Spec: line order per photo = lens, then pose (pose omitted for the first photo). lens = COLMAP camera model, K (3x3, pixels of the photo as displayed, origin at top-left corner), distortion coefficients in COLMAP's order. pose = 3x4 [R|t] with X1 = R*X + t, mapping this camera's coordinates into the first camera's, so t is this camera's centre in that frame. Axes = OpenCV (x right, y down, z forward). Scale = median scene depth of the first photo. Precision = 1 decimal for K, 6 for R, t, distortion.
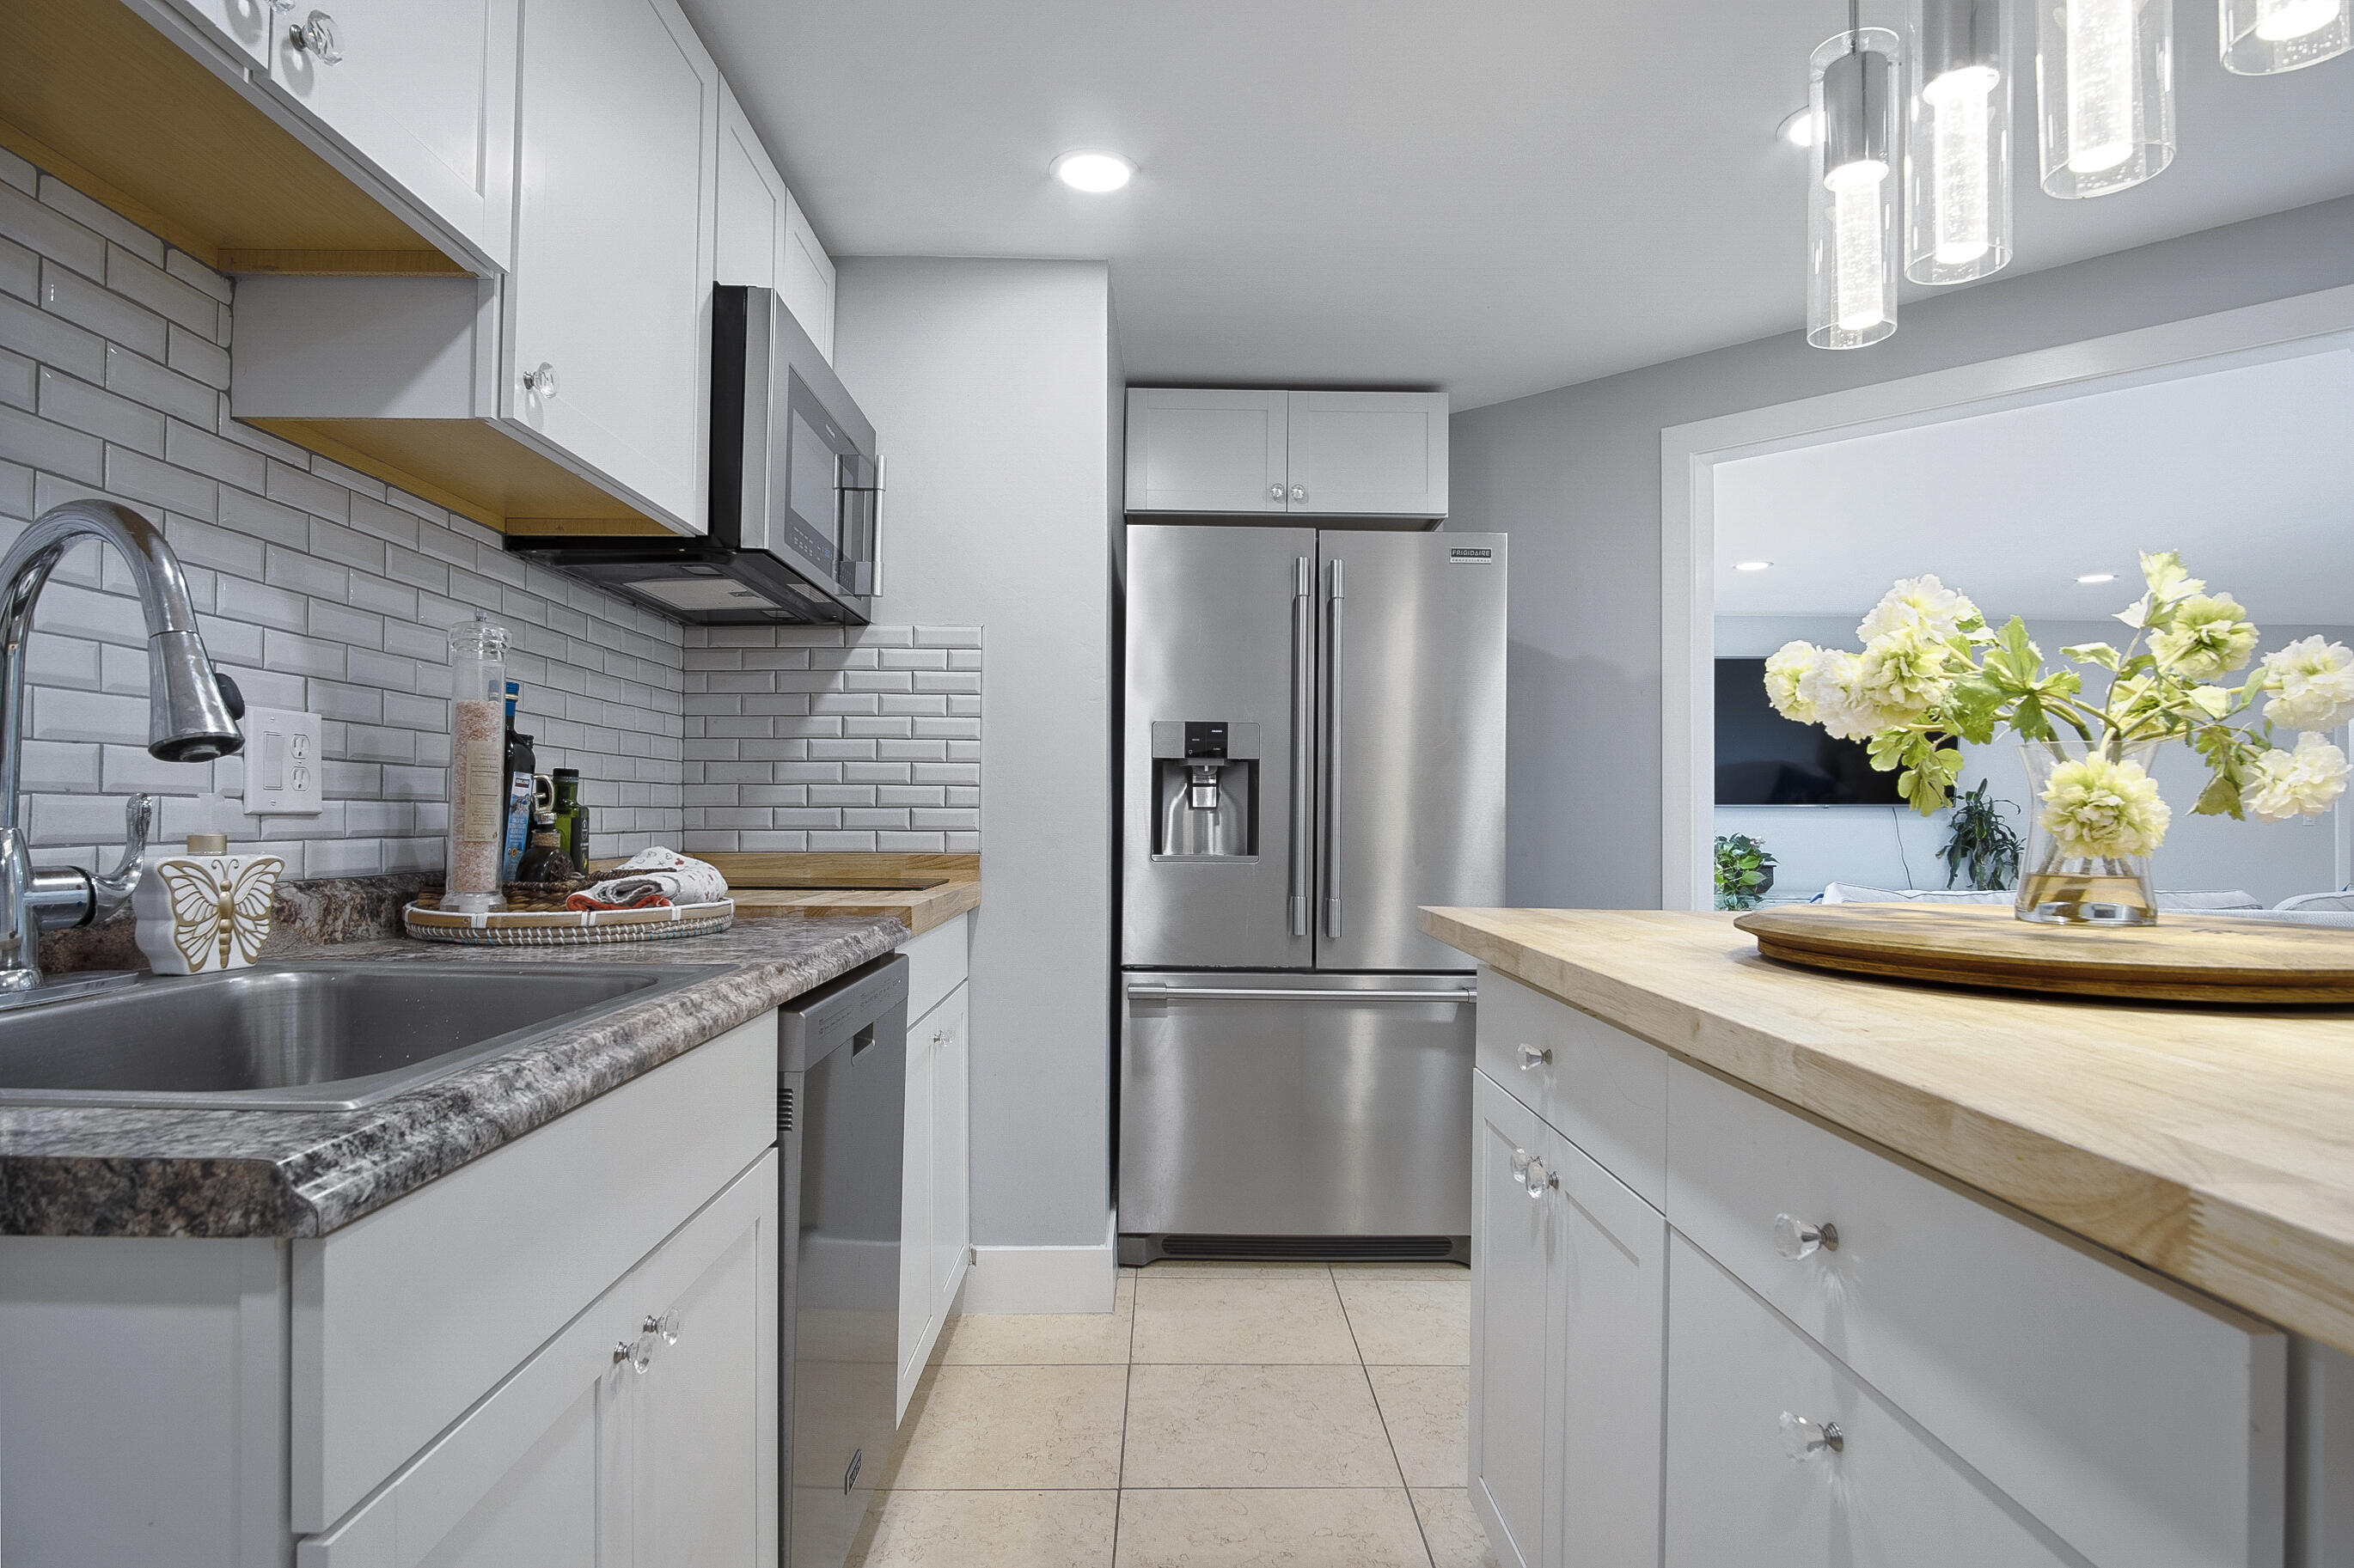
lens RADIAL K [[1284.8, 0, 1210.0], [0, 1284.8, 809.9], [0, 0, 1]] dist [-0.002728, -0.000105]
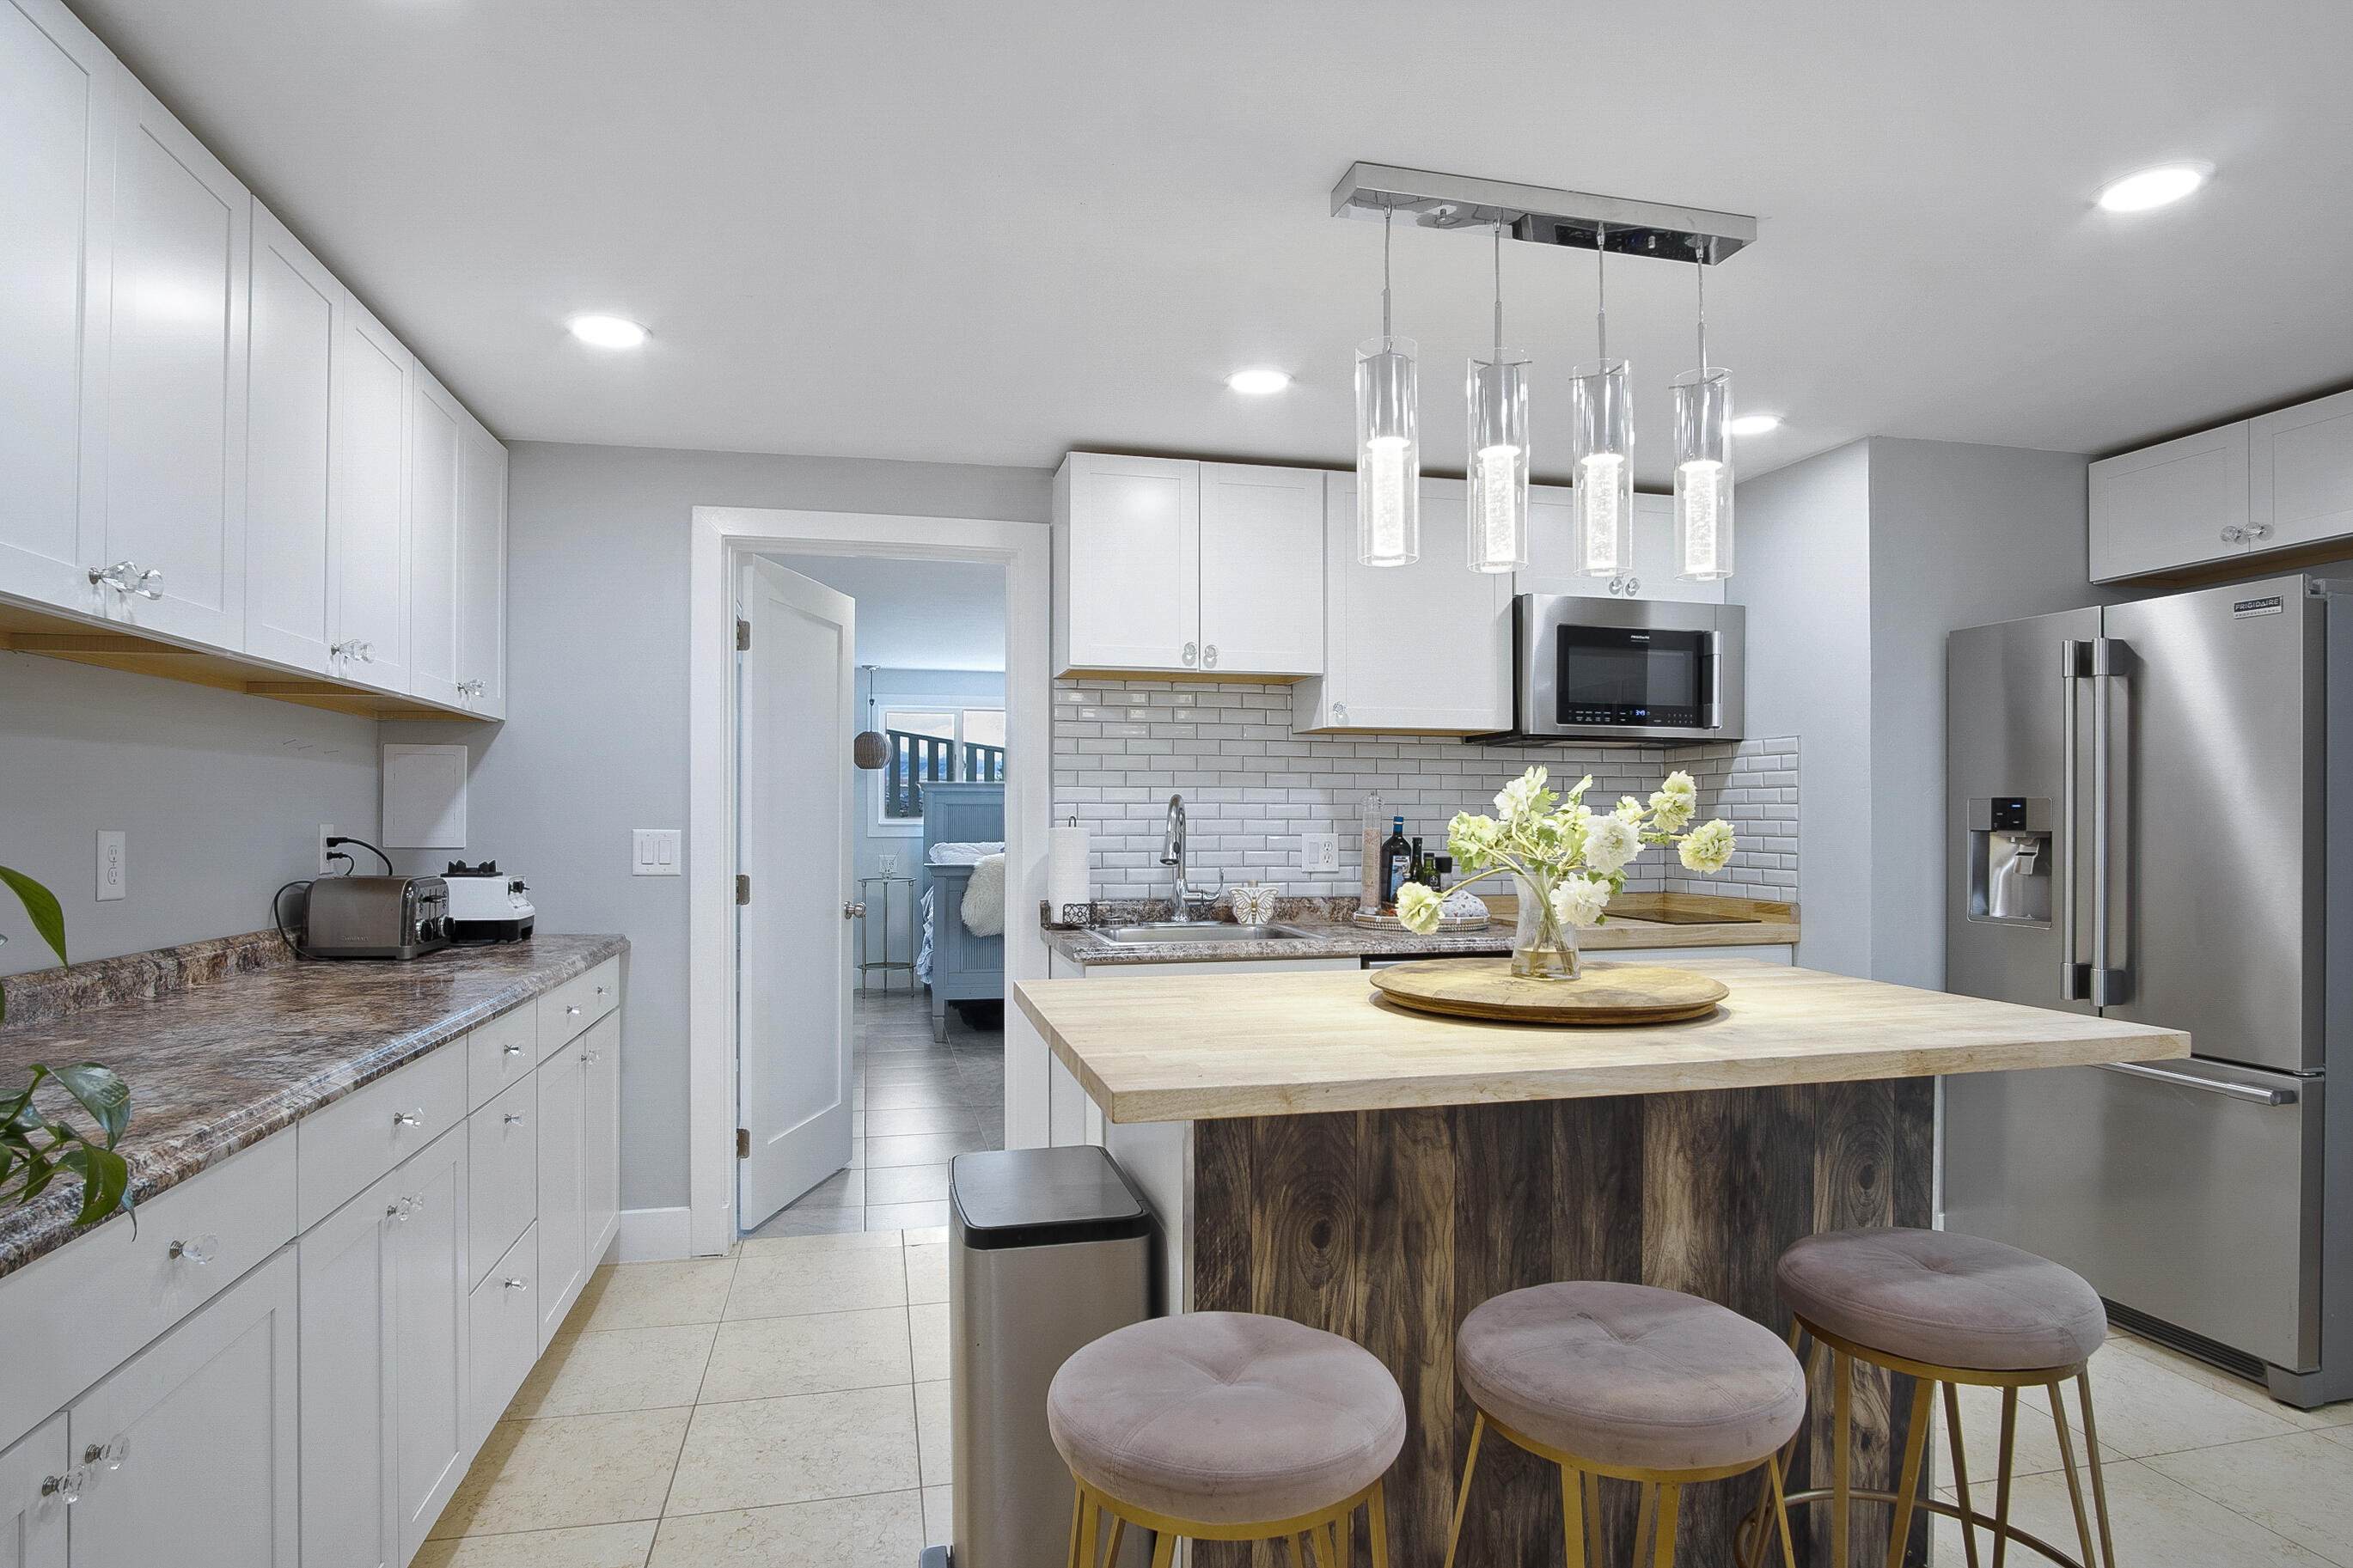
lens RADIAL K [[1273.9, 0, 1179.0], [0, 1273.9, 825.3], [0, 0, 1]] dist [-0.019183, 0.000042]
pose [[0.211217, -0.000828, -0.977439, 1.415162], [0.004144, 0.999991, 0.000049, -0.074050], [0.977430, -0.004061, 0.211219, 0.111170]]
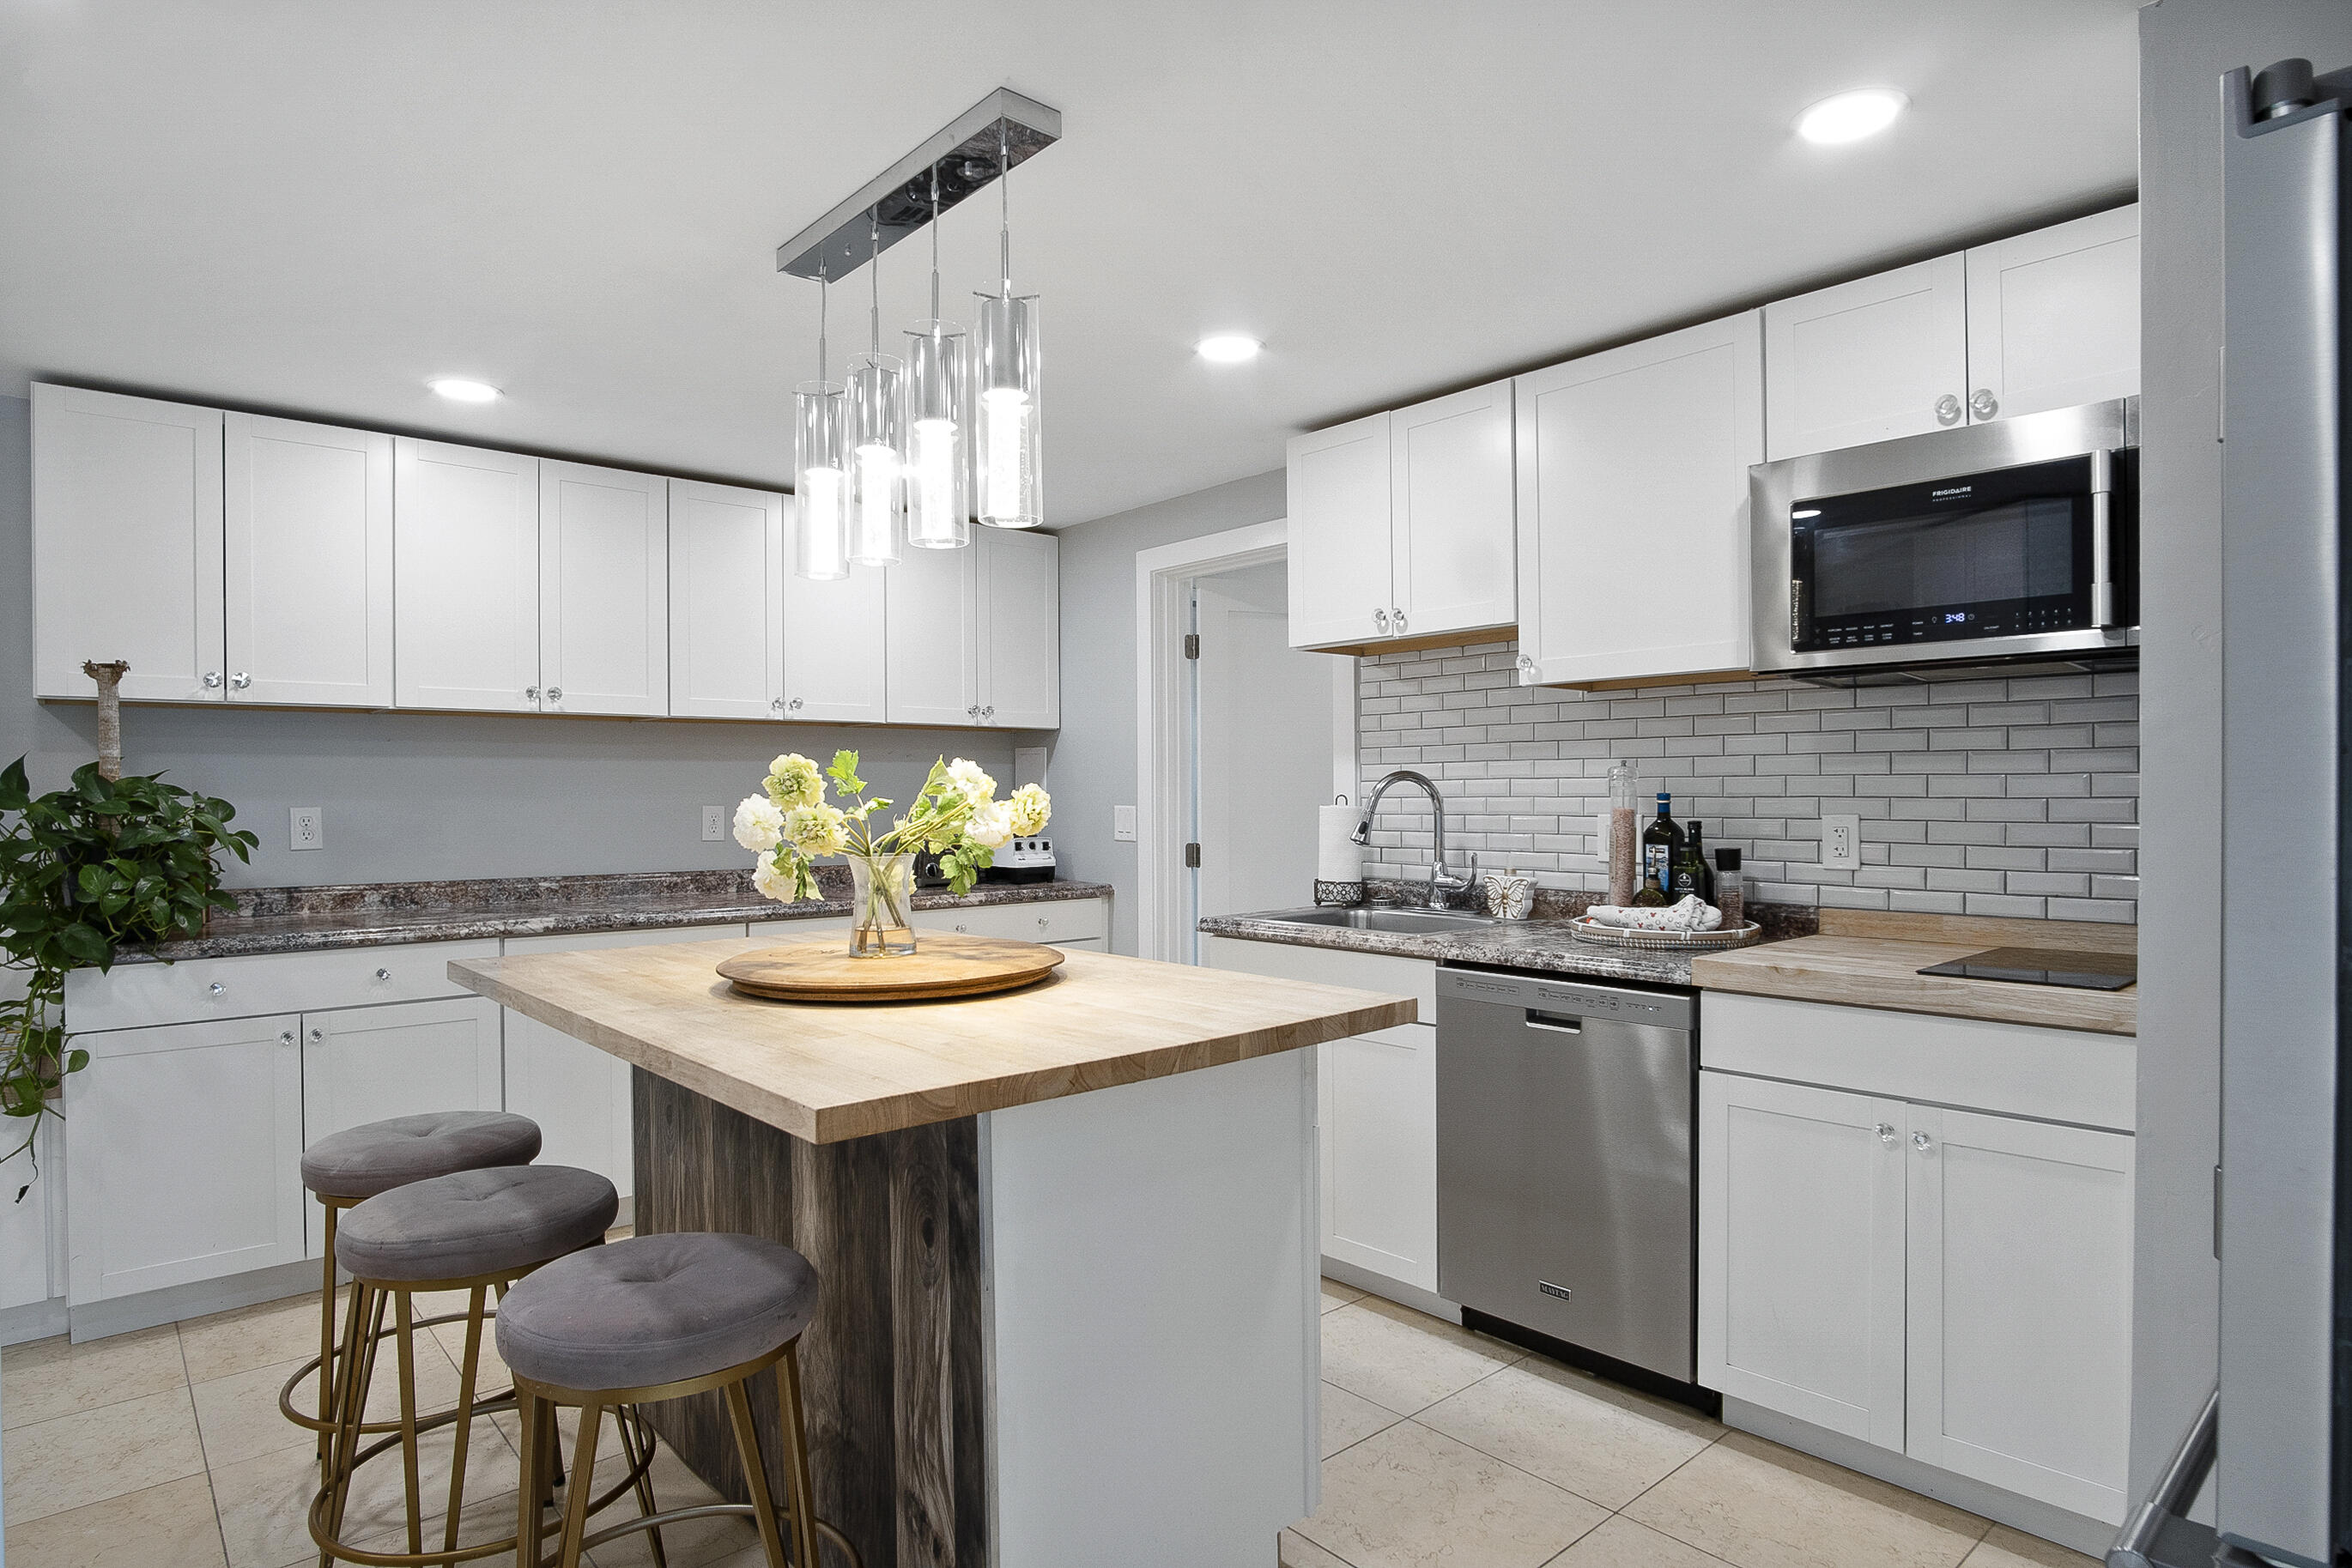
lens RADIAL K [[1288.6, 0, 1180.8], [0, 1288.6, 809.4], [0, 0, 1]] dist [-0.002231, -0.000536]
pose [[-0.763870, 0.008482, -0.645315, 0.956982], [0.004878, 0.999961, 0.007370, -0.080904], [0.645352, 0.002482, -0.763881, 1.677786]]
